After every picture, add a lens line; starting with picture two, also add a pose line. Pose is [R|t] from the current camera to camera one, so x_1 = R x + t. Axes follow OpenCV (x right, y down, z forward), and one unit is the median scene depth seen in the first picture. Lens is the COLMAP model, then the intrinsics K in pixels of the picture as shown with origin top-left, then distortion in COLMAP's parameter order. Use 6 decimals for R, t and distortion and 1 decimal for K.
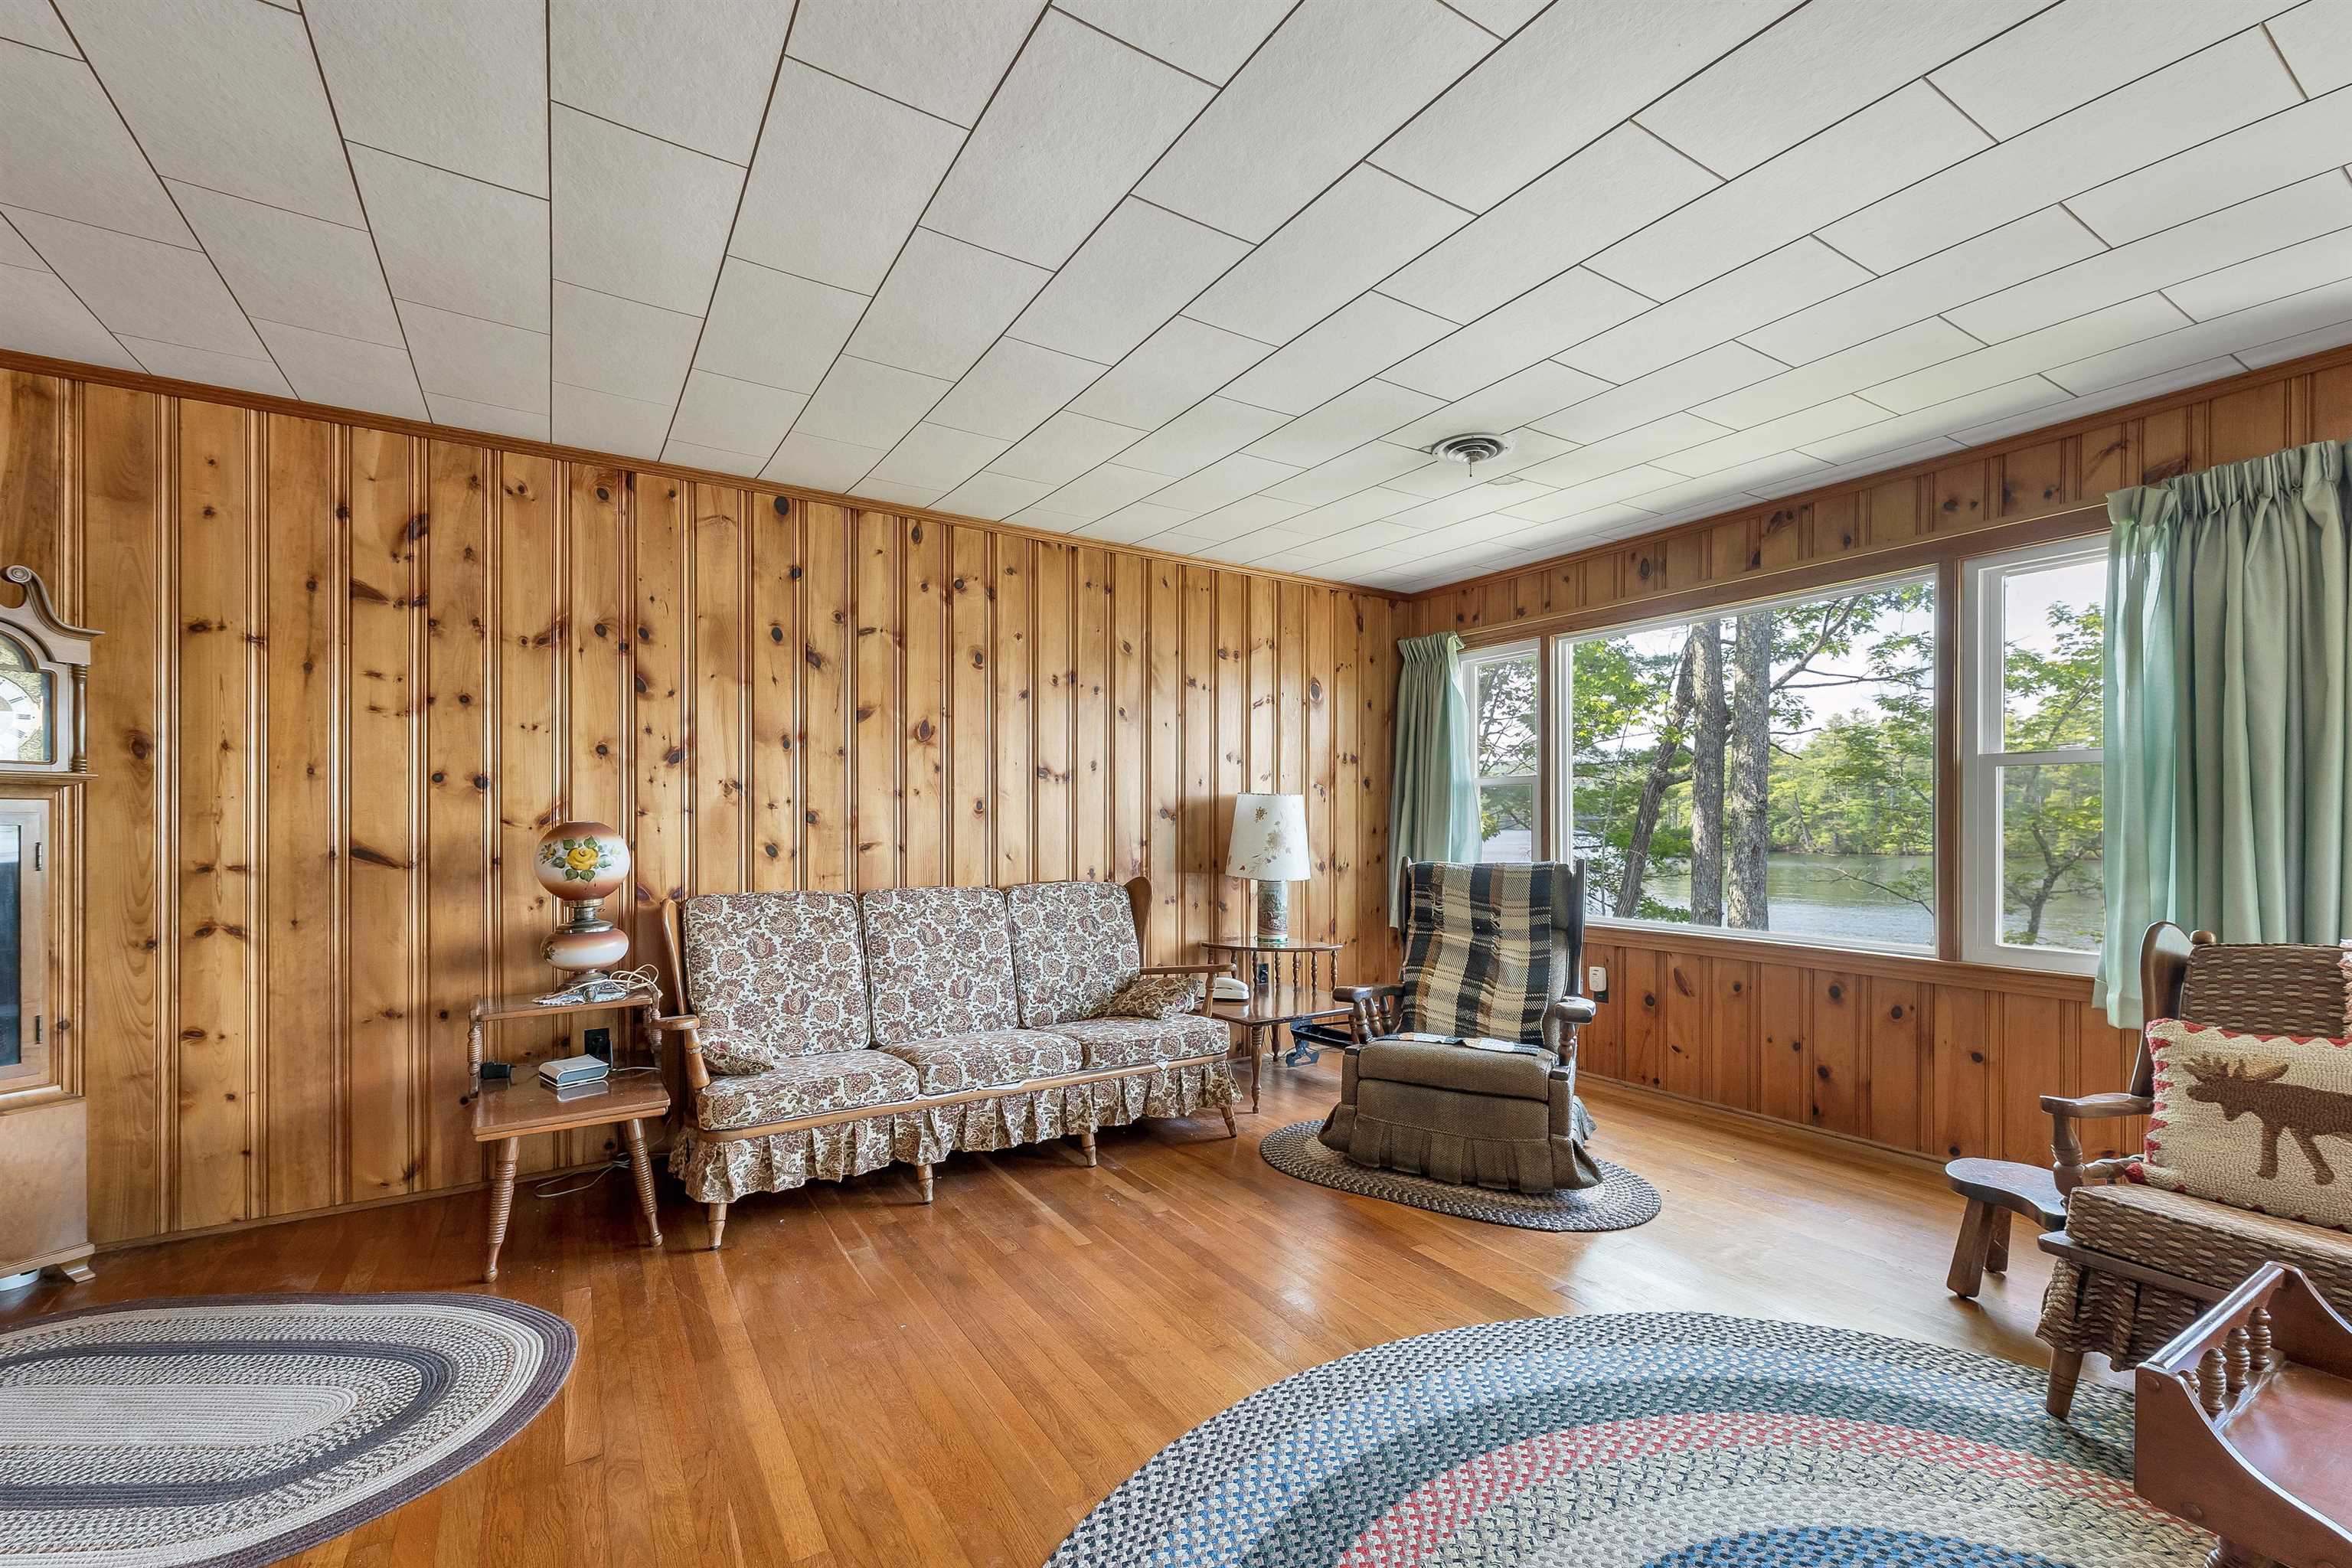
lens RADIAL K [[972.2, 0, 1152.3], [0, 972.2, 825.3], [0, 0, 1]] dist [0.000241, 0.000229]
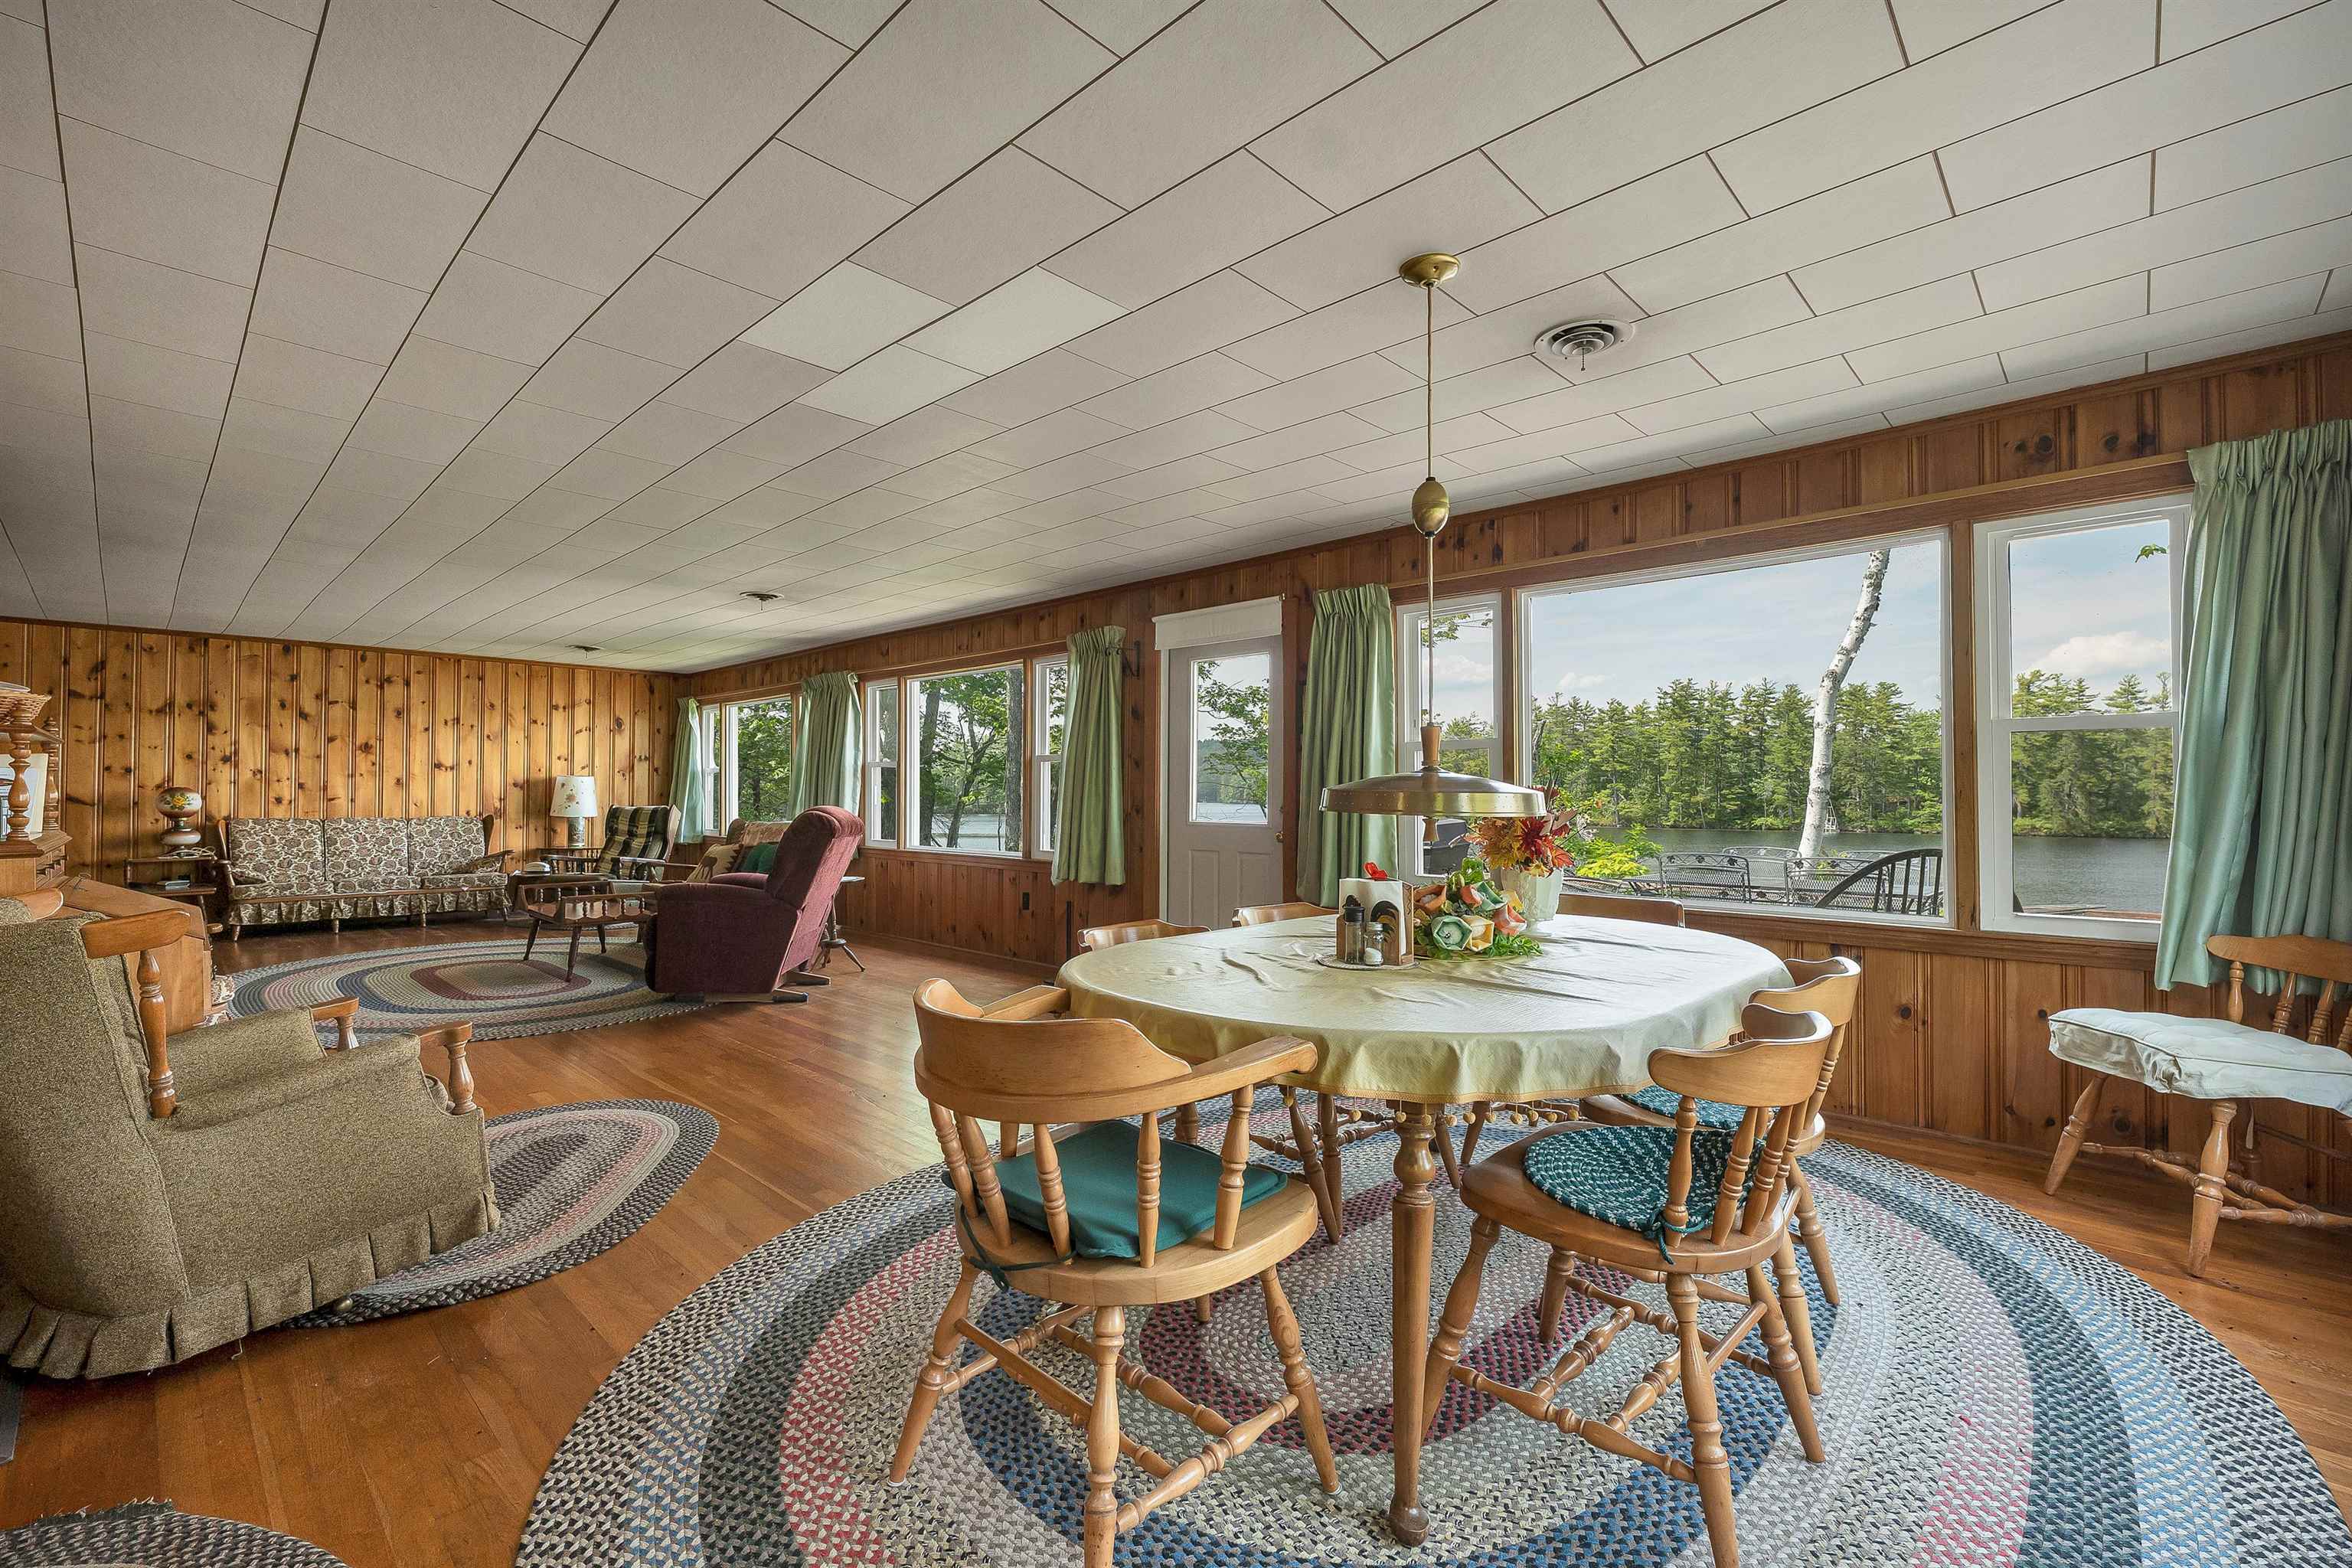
lens RADIAL K [[1011.6, 0, 1164.3], [0, 1011.6, 784.0], [0, 0, 1]] dist [-0.002317, -0.000122]
pose [[0.970016, 0.005437, 0.242980, 1.070971], [-0.001646, 0.999874, -0.015803, 0.022251], [-0.243035, 0.014930, 0.969903, -1.840496]]
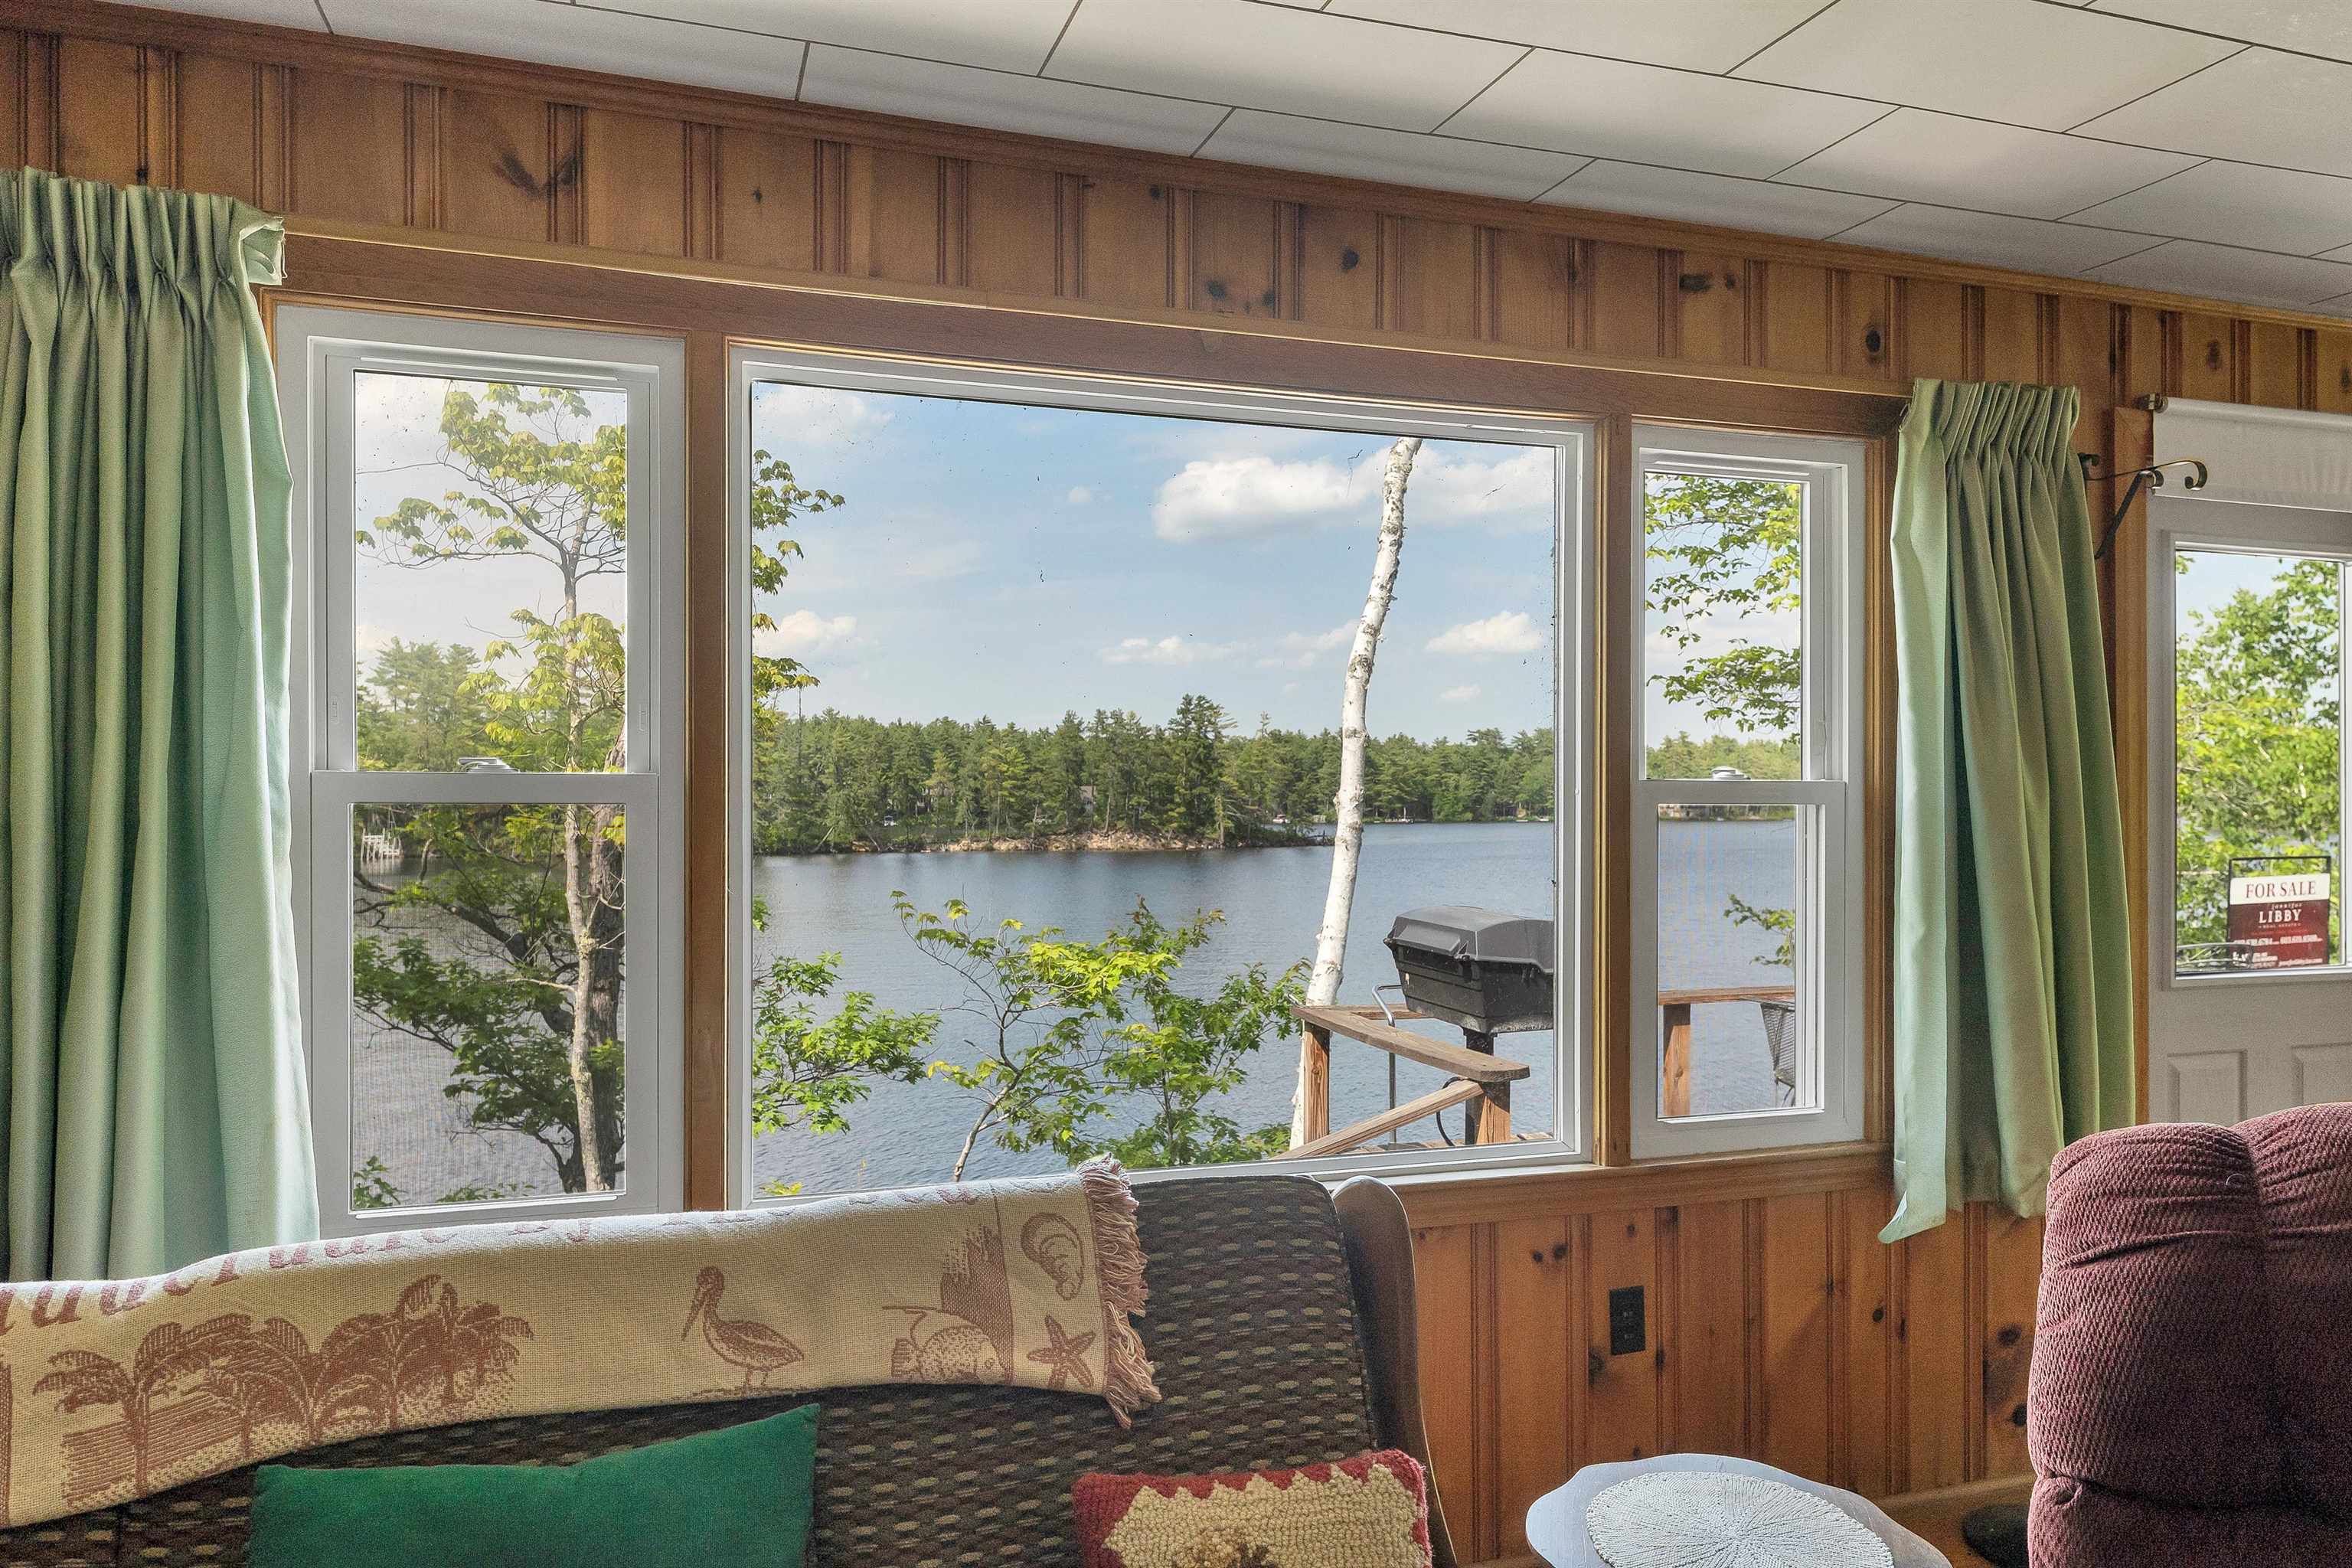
lens RADIAL K [[1571.6, 0, 1174.5], [0, 1571.6, 790.6], [0, 0, 1]] dist [-0.006578, -0.000459]
pose [[0.242729, 0.009568, 0.970047, 0.442886], [0.003342, 0.999937, -0.010699, -0.048483], [-0.970088, 0.005839, 0.242682, 0.135520]]
